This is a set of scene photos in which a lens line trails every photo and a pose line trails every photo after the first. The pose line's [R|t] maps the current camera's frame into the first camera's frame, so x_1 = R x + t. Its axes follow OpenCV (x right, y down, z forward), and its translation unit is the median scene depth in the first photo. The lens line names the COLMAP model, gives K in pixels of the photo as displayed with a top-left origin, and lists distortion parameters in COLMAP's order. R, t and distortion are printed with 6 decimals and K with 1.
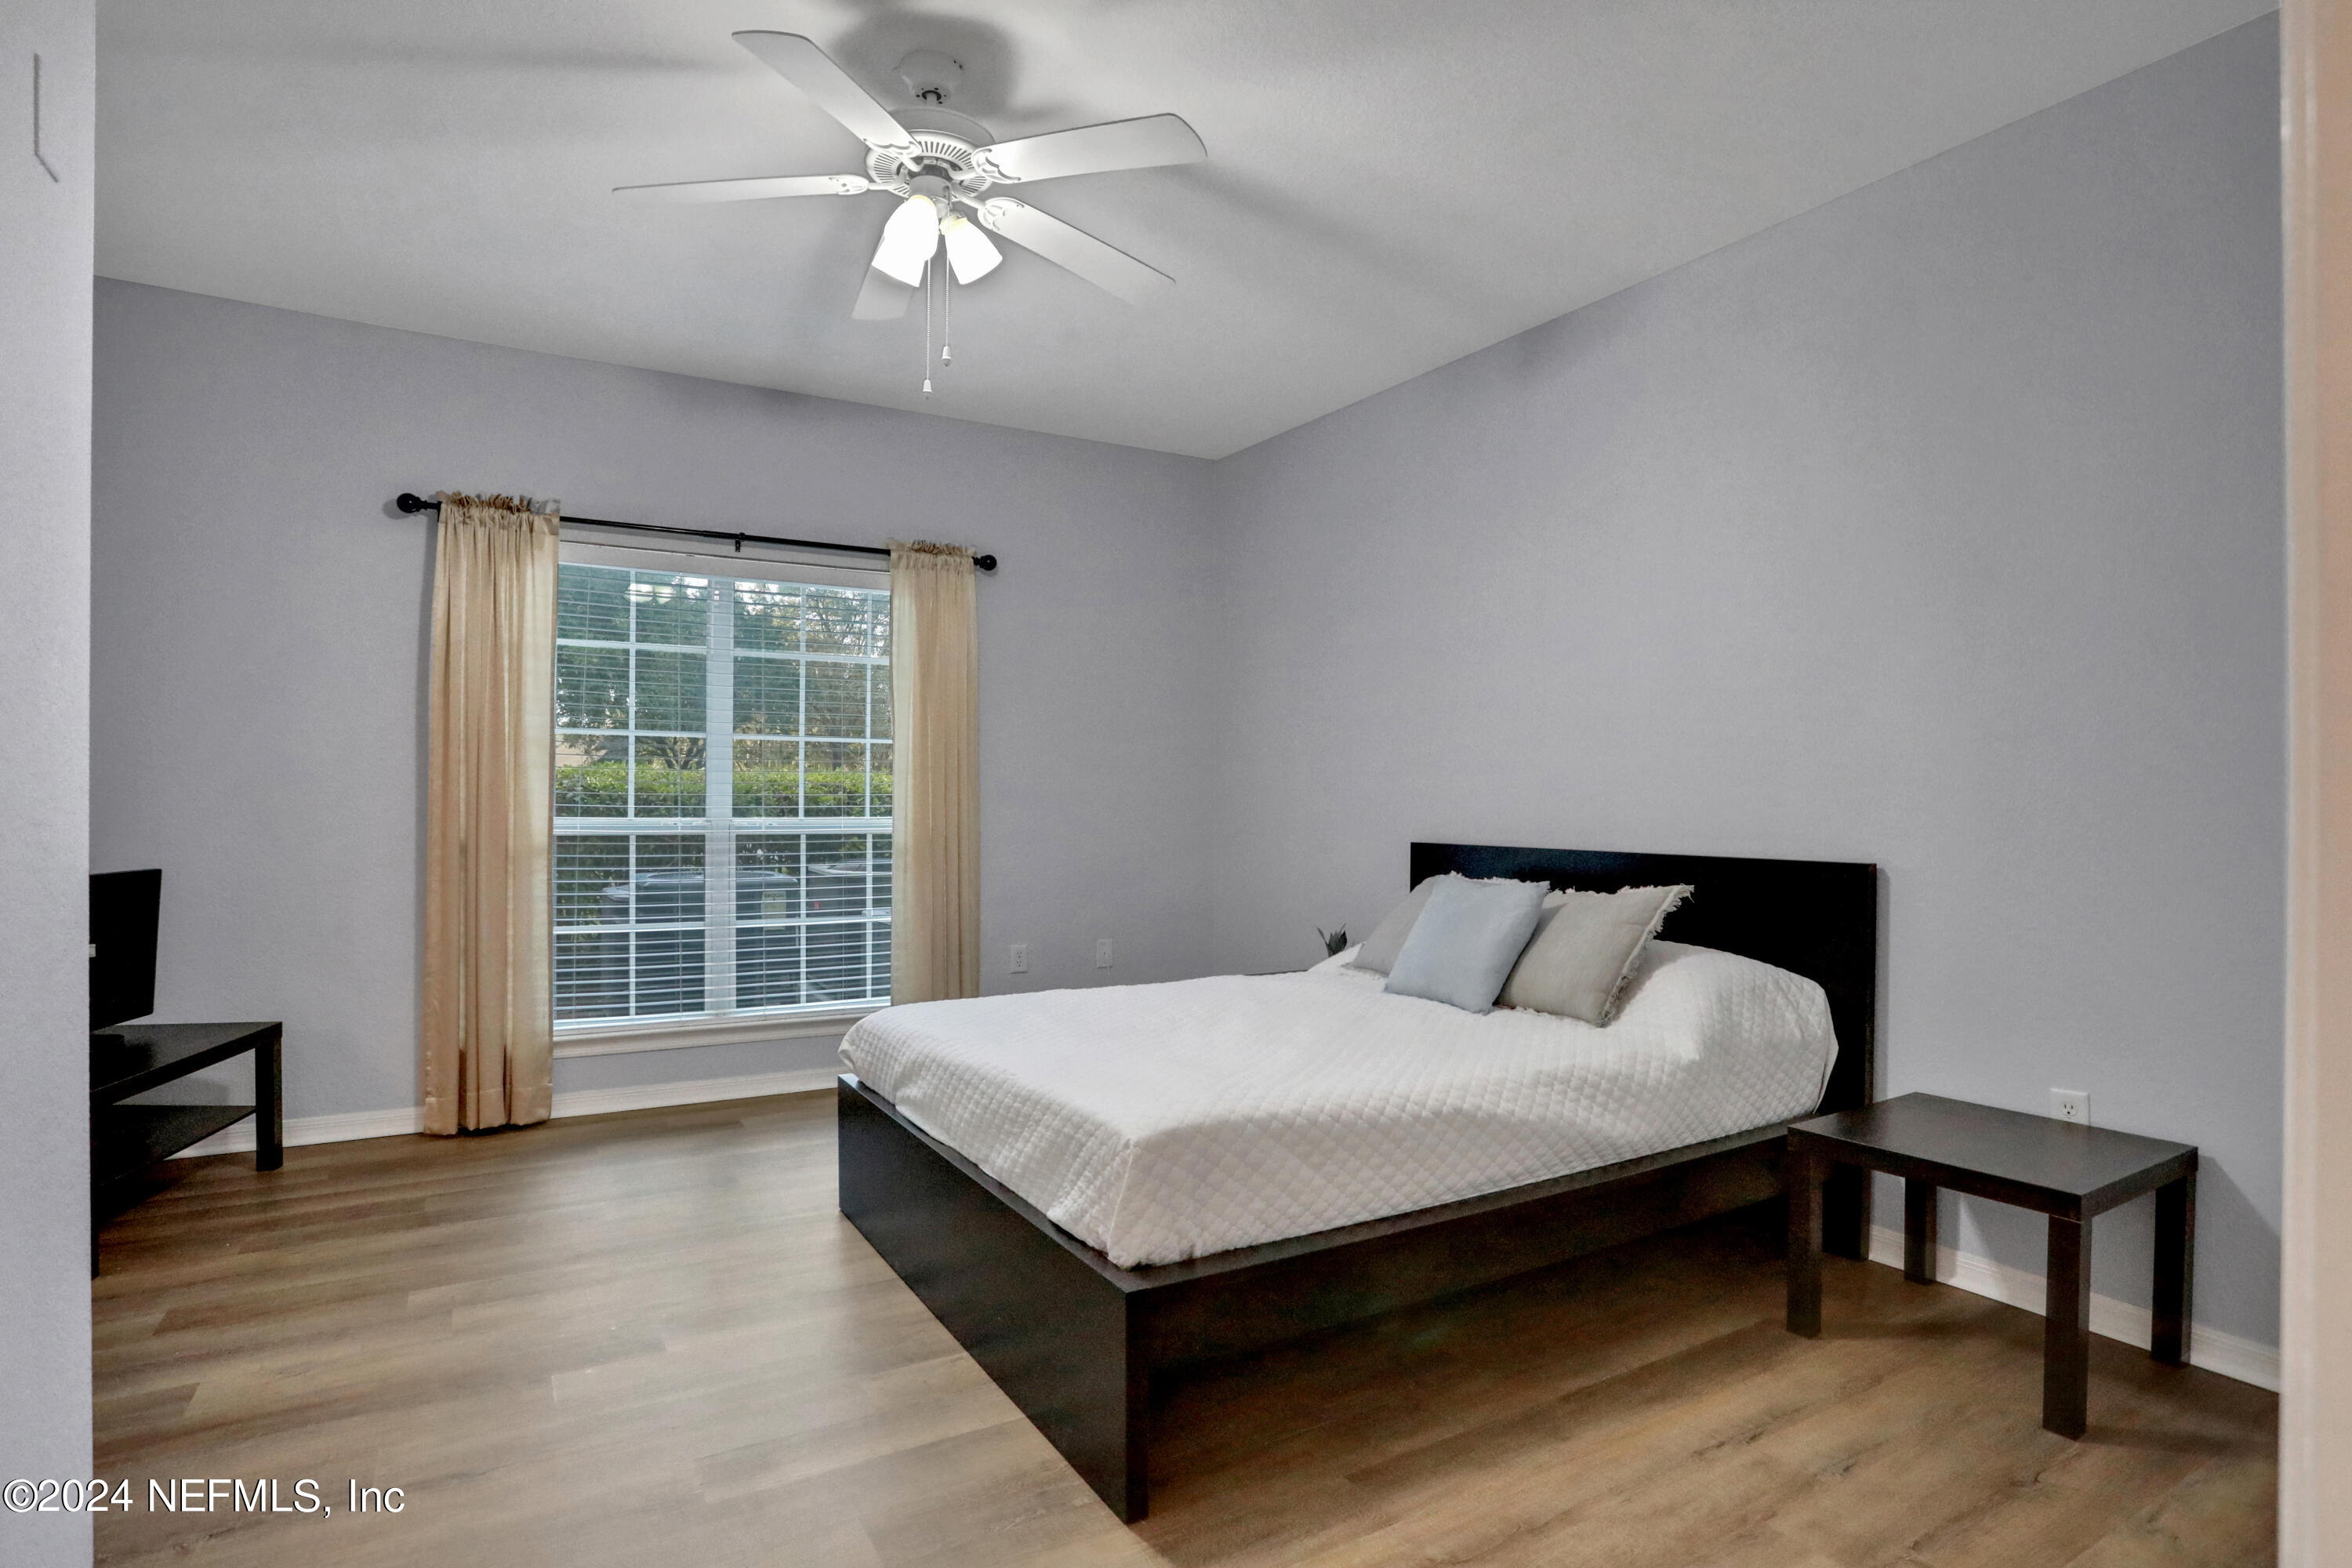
lens RADIAL K [[1167.4, 0, 1183.2], [0, 1167.4, 804.7], [0, 0, 1]] dist [-0.093745, 0.045248]
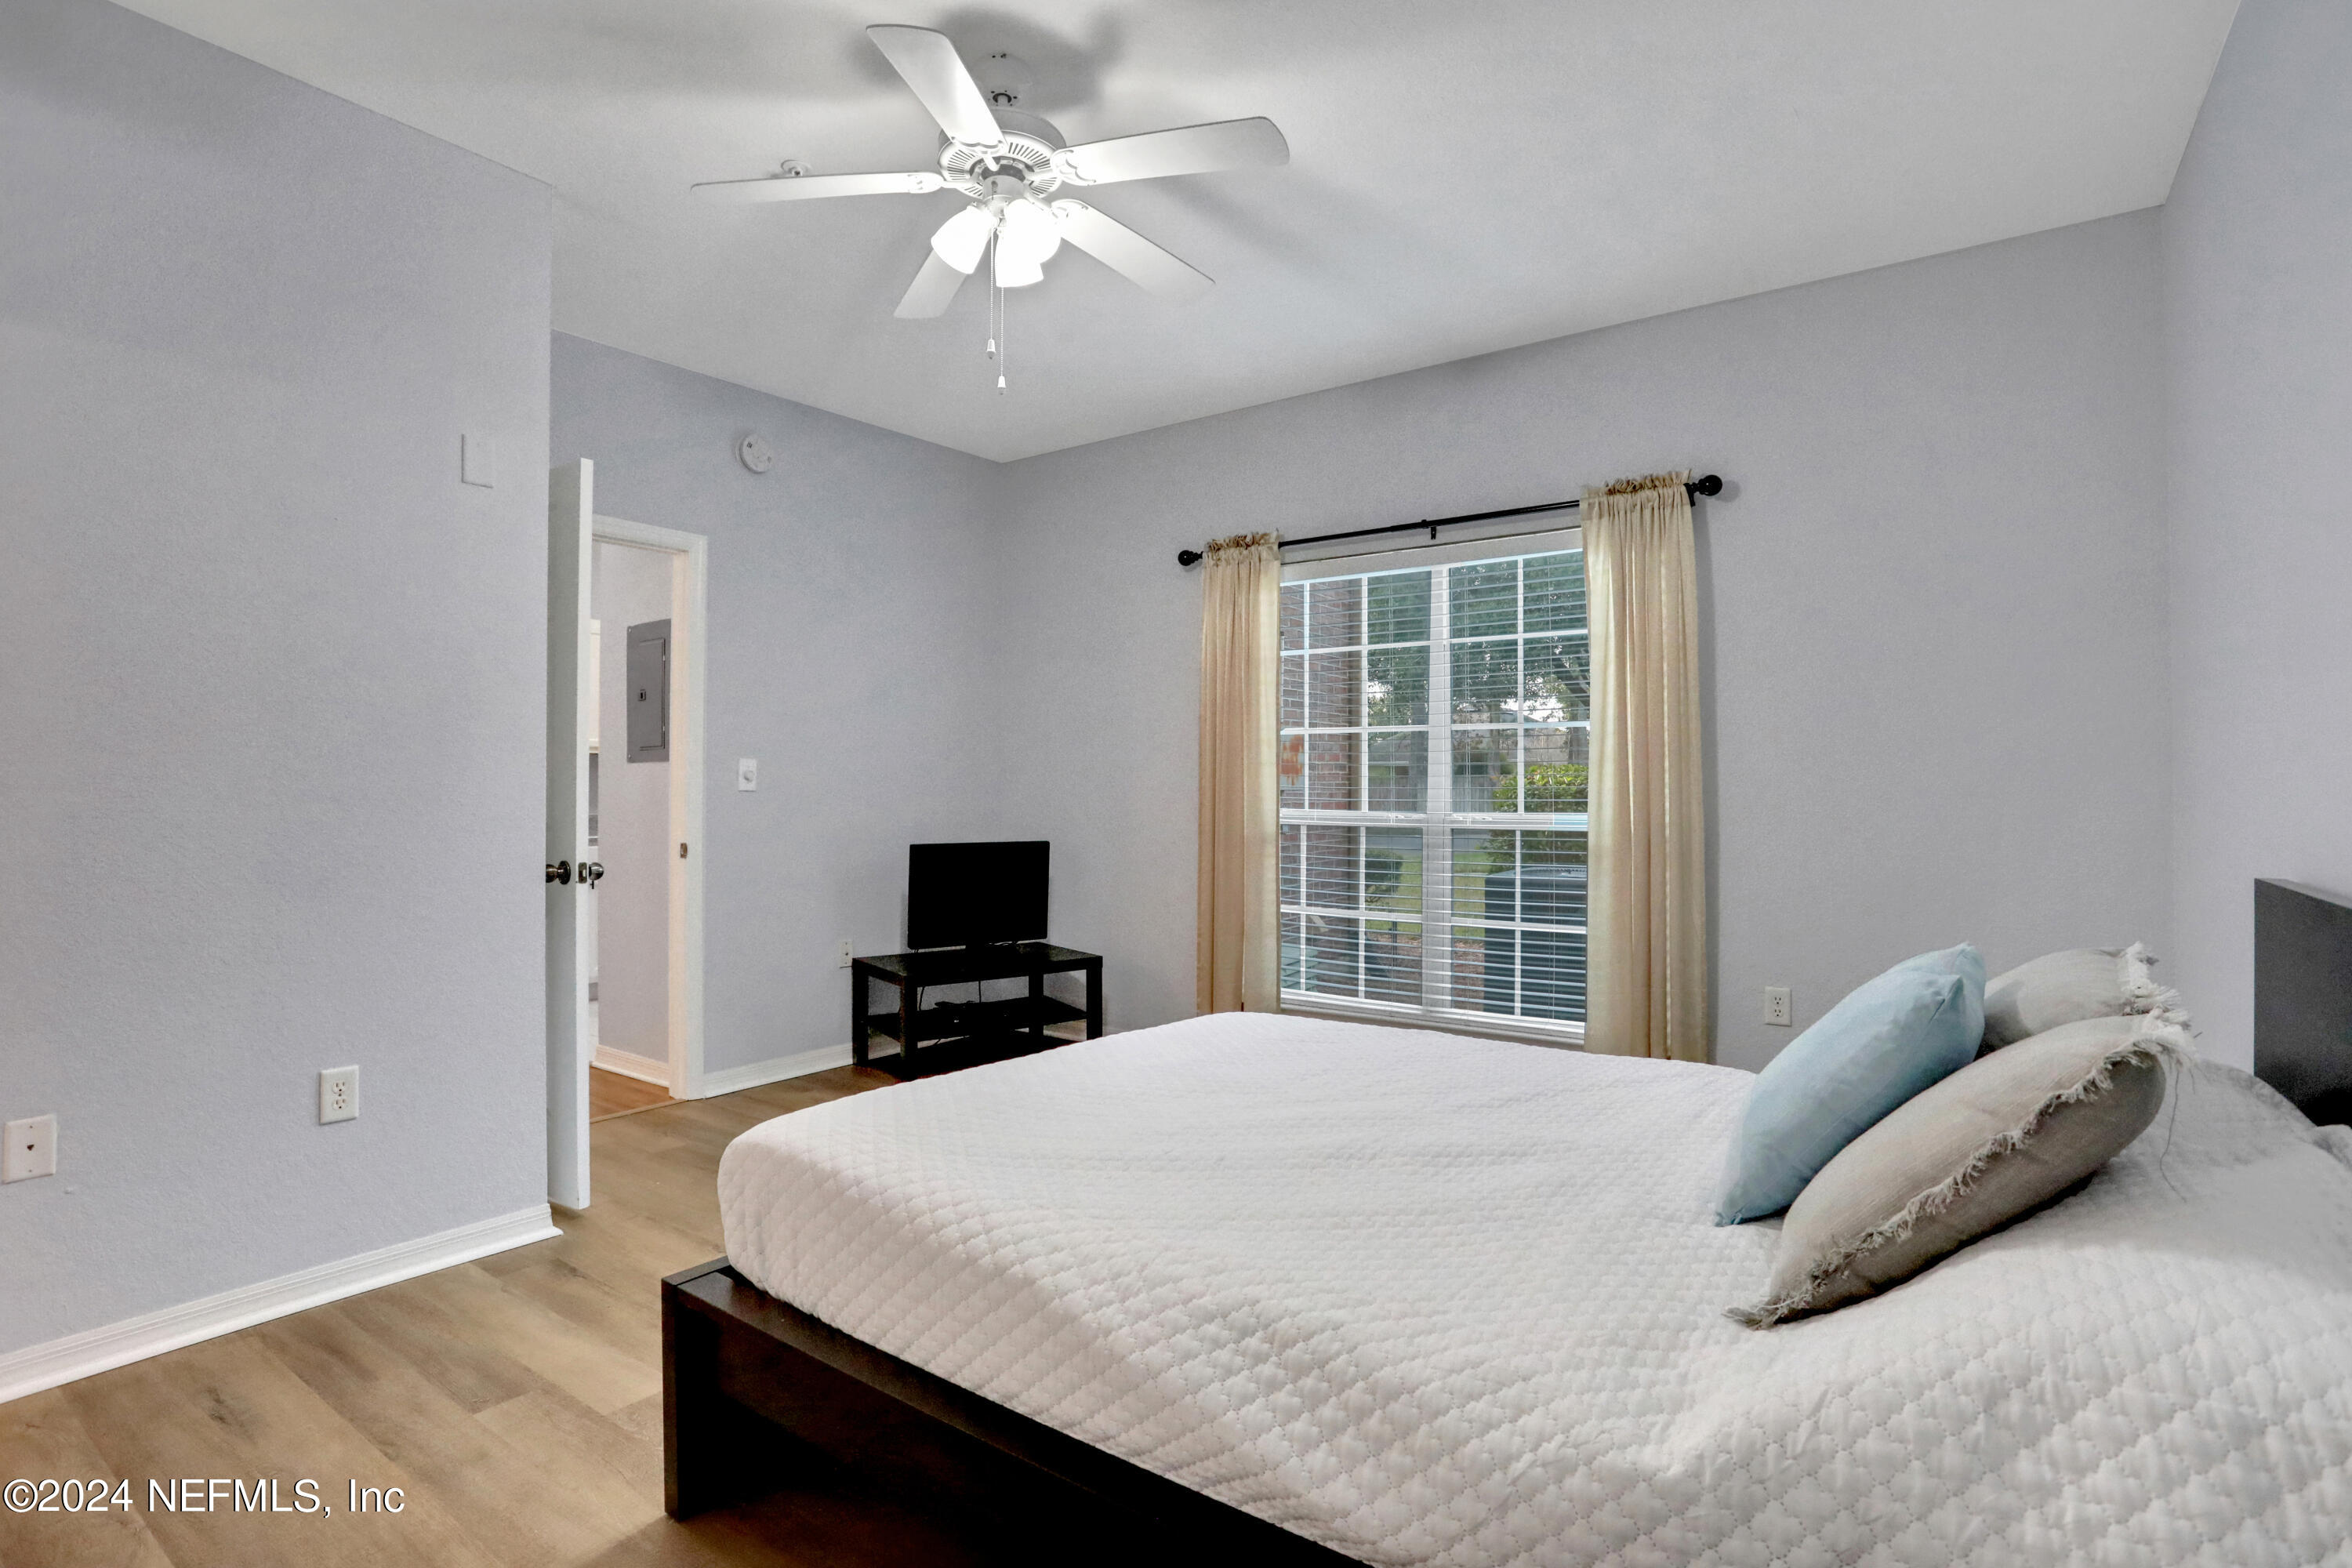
lens RADIAL K [[1188.0, 0, 1297.7], [0, 1188.0, 780.4], [0, 0, 1]] dist [-0.066489, 0.000747]
pose [[0.422421, -0.016018, -0.906258, 0.521999], [-0.003877, 0.999803, -0.019478, 0.005705], [0.906392, 0.011742, 0.422275, 0.518999]]
